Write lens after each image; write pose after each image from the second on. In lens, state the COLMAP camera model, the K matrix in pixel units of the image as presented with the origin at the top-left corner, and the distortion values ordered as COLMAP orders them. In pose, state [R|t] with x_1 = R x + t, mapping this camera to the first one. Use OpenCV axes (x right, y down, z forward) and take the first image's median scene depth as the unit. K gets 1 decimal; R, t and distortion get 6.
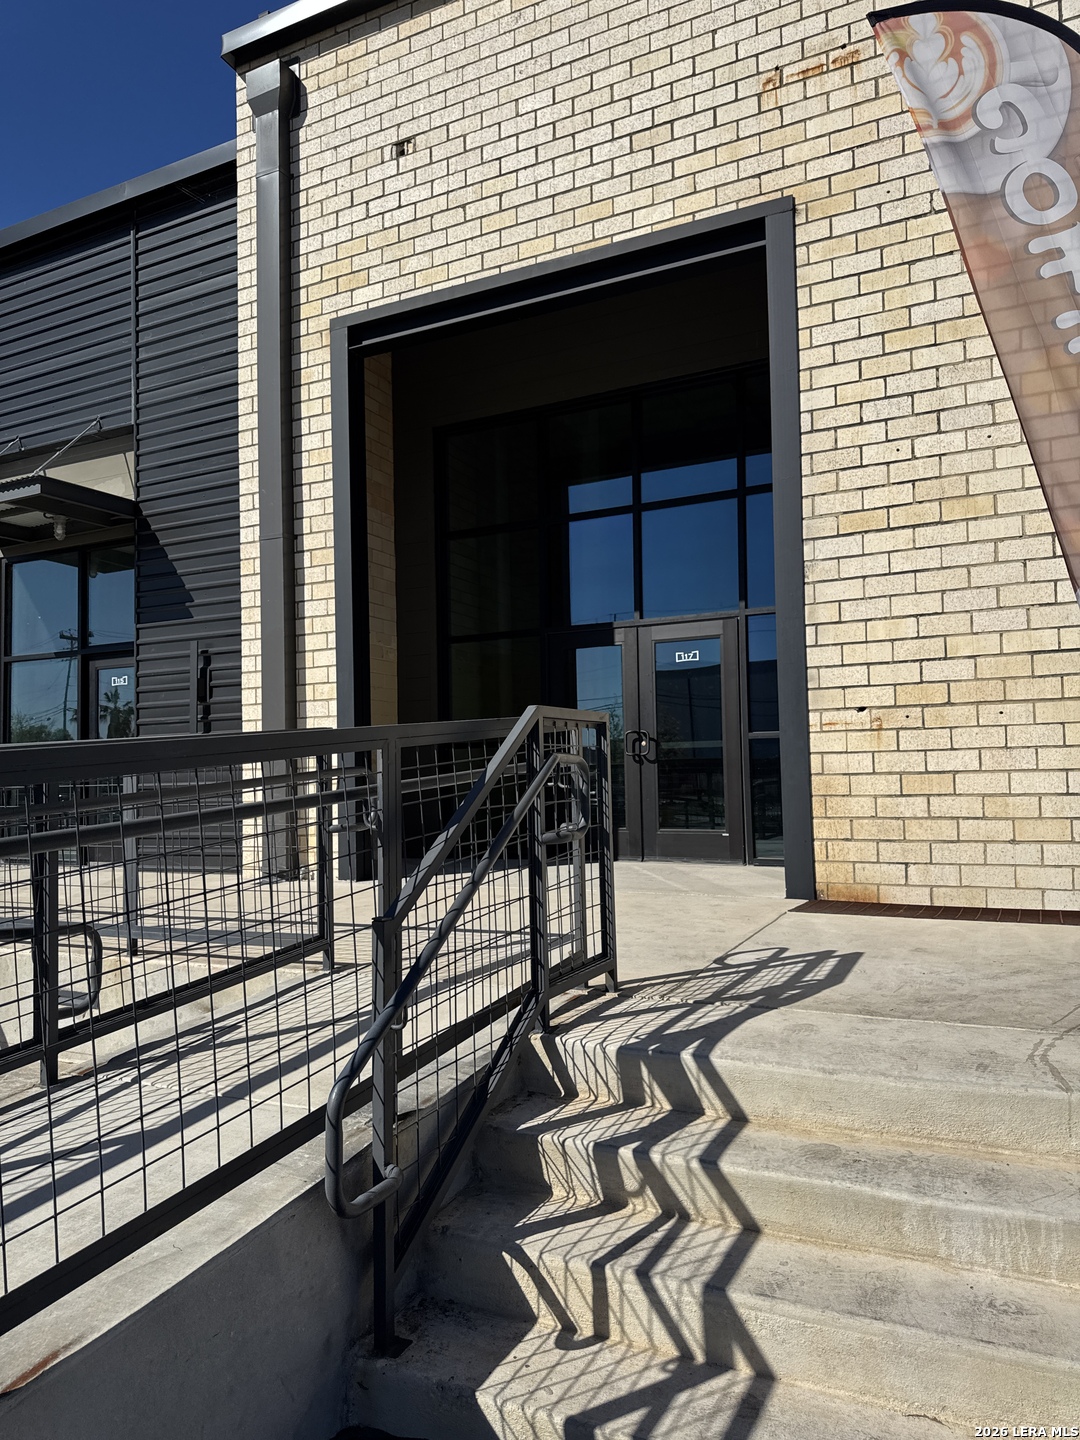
lens RADIAL K [[1019.3, 0, 526.8], [0, 1019.3, 724.6], [0, 0, 1]] dist [0.040926, -0.047300]
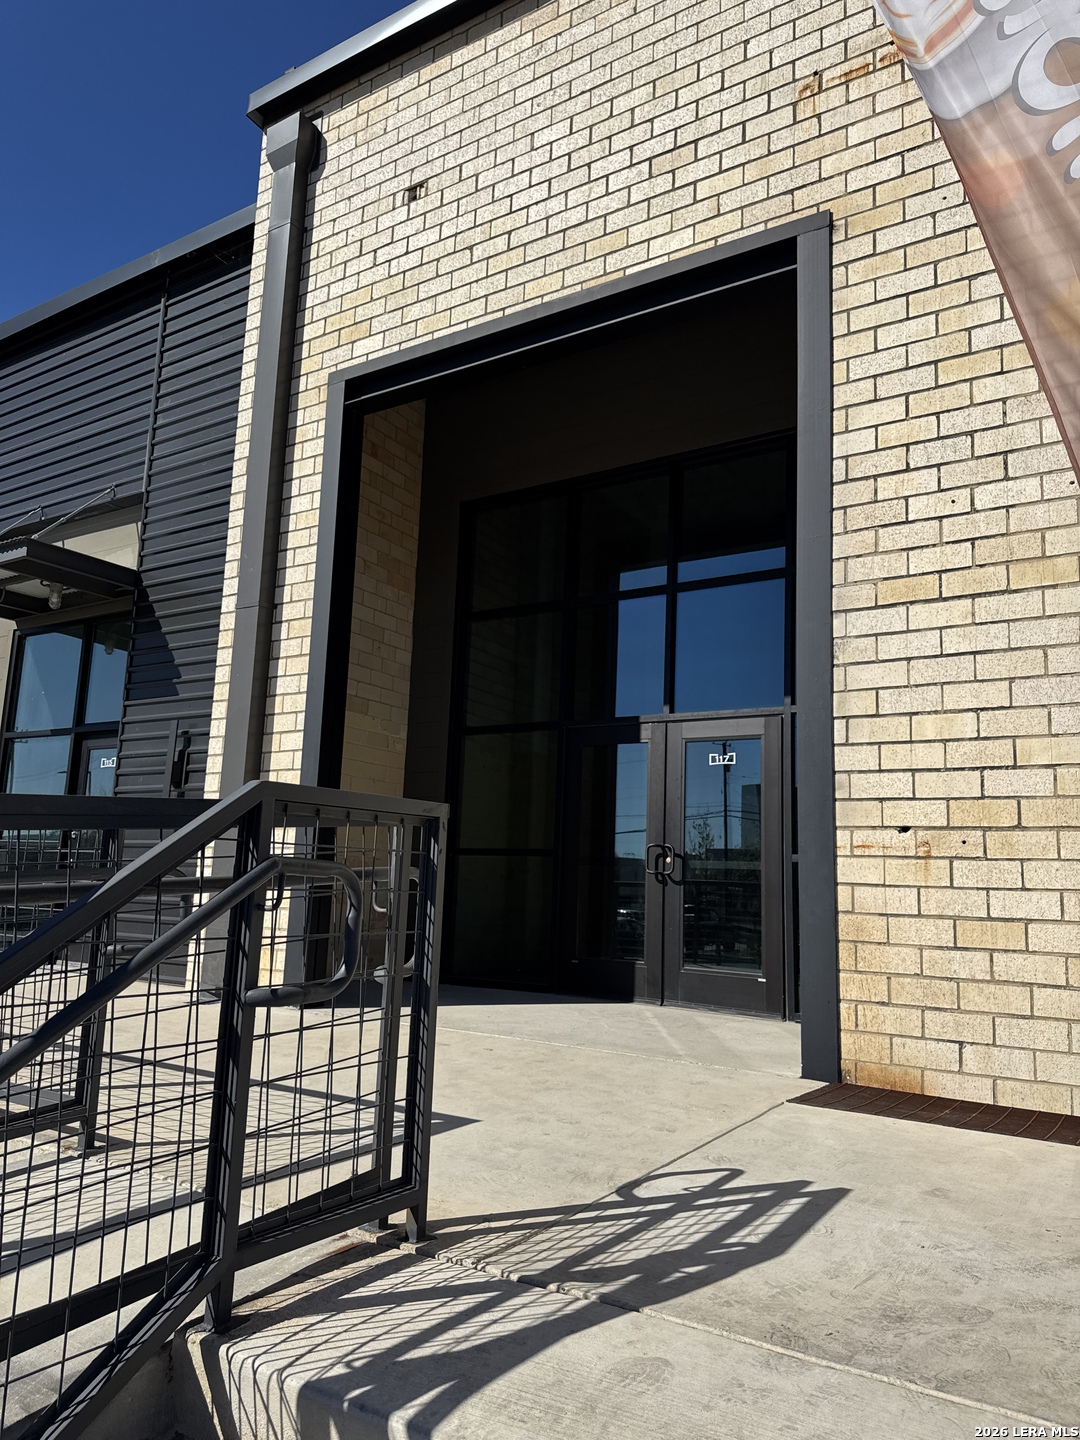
lens RADIAL K [[1019.3, 0, 534.6], [0, 1019.3, 719.0], [0, 0, 1]] dist [0.040926, -0.047300]
pose [[0.993082, 0.038981, -0.110763, 0.131675], [-0.051439, 0.992383, -0.111942, 0.002990], [0.105556, 0.116865, 0.987522, 0.200426]]
